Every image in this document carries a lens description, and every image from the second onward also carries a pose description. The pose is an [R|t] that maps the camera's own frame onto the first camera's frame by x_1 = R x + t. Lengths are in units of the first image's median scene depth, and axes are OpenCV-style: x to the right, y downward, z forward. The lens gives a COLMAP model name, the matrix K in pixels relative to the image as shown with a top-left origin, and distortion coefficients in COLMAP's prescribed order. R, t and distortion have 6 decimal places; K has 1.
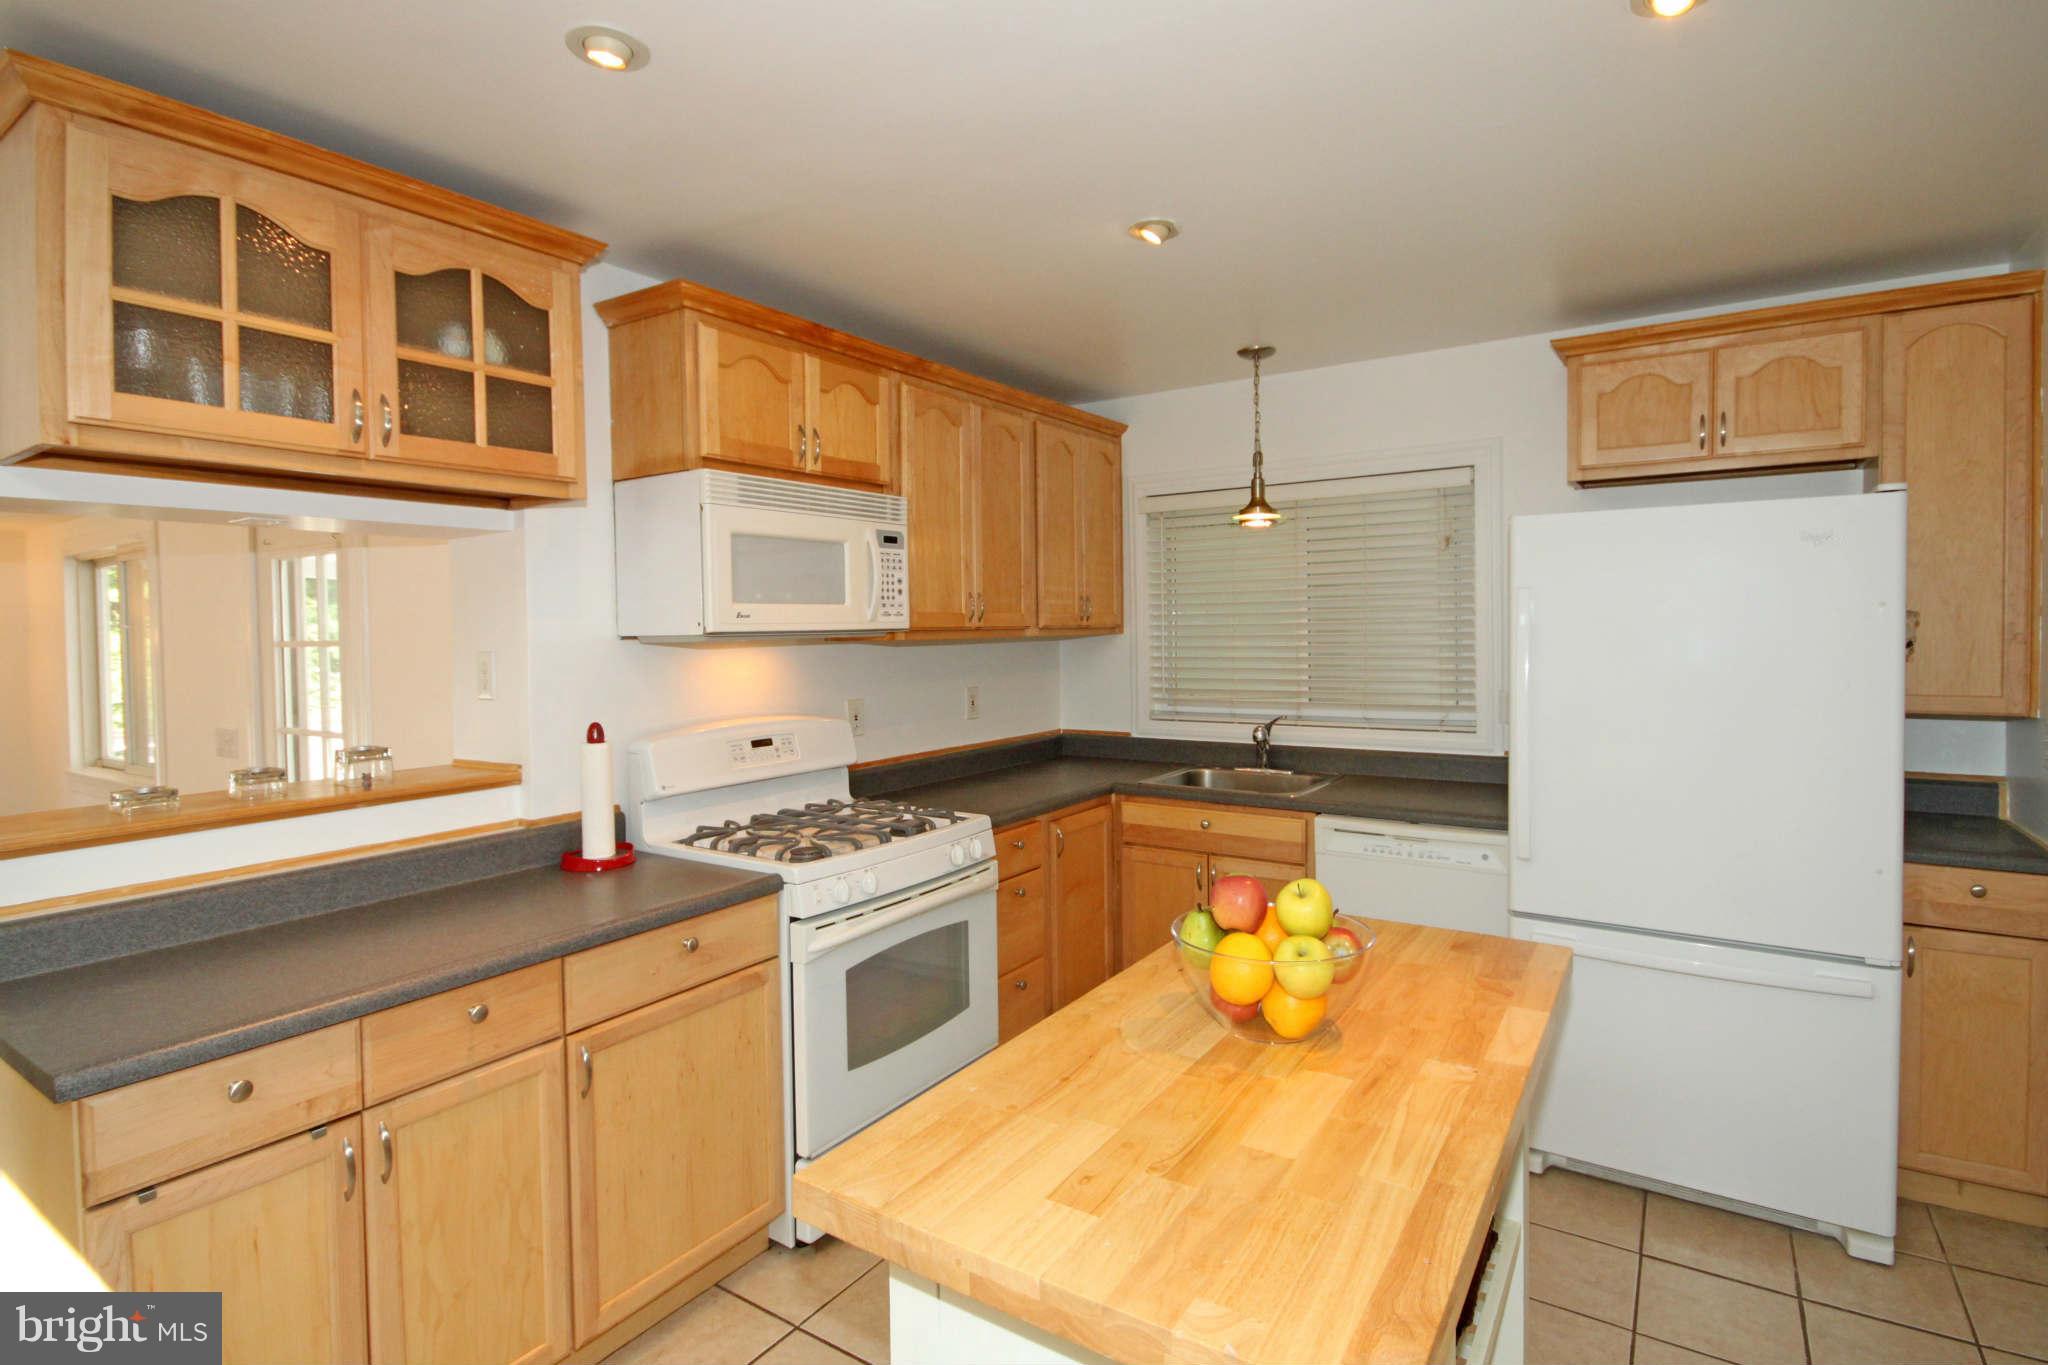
lens RADIAL K [[998.6, 0, 1042.5], [0, 998.6, 666.7], [0, 0, 1]] dist [-0.004817, 0.000461]
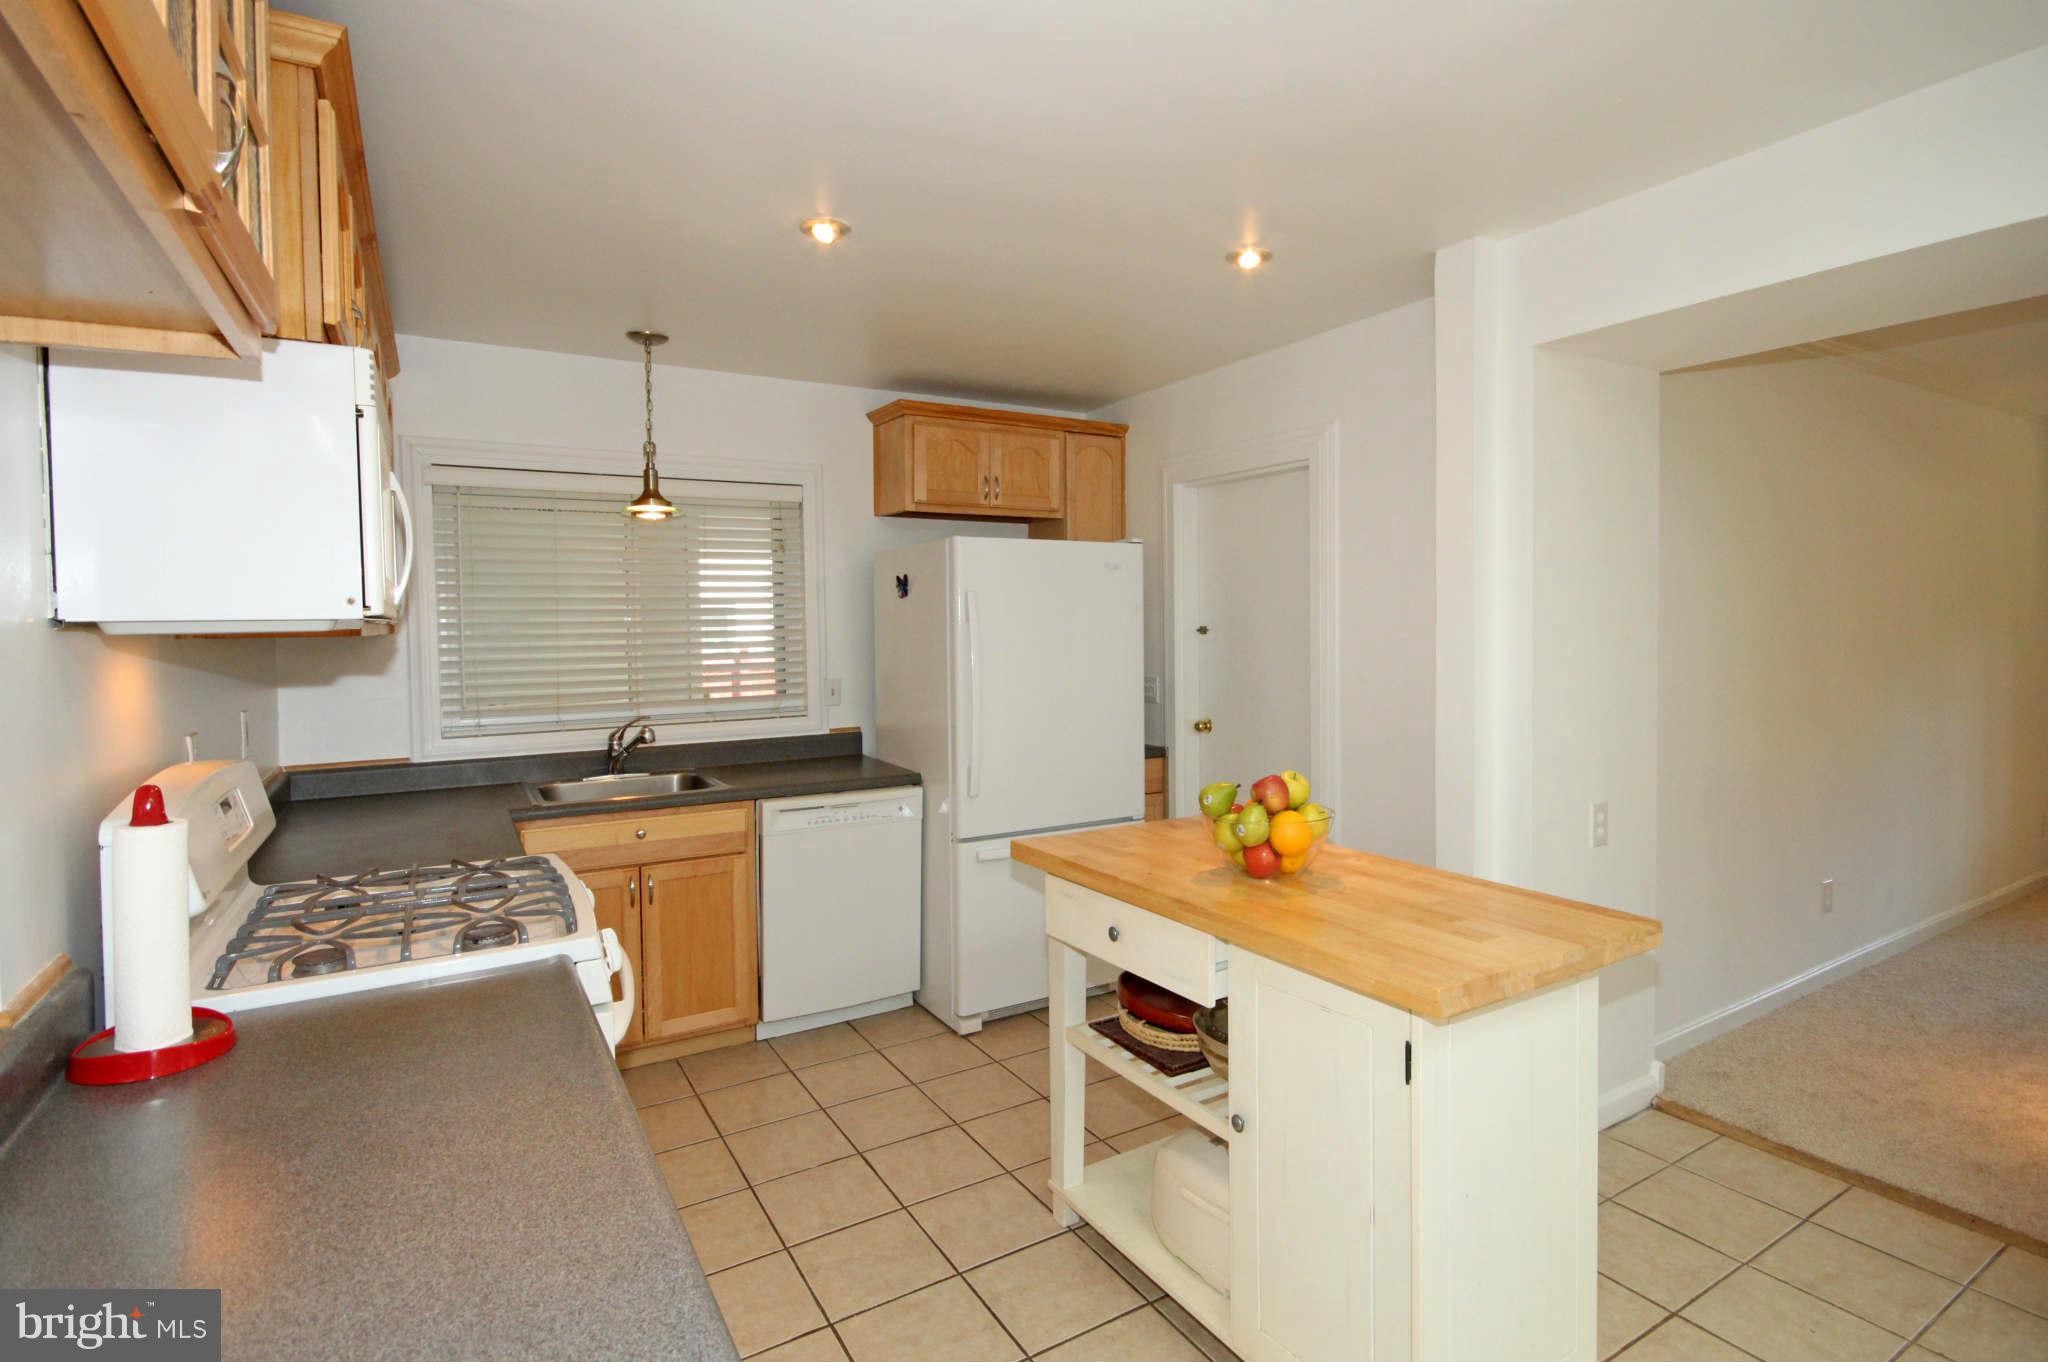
lens RADIAL K [[998.6, 0, 1033.8], [0, 998.6, 675.3], [0, 0, 1]] dist [-0.004817, 0.000461]
pose [[0.448228, -0.038412, 0.893094, -0.620361], [0.041840, 0.998883, 0.021963, 0.005634], [-0.892940, 0.027523, 0.449334, 0.308757]]
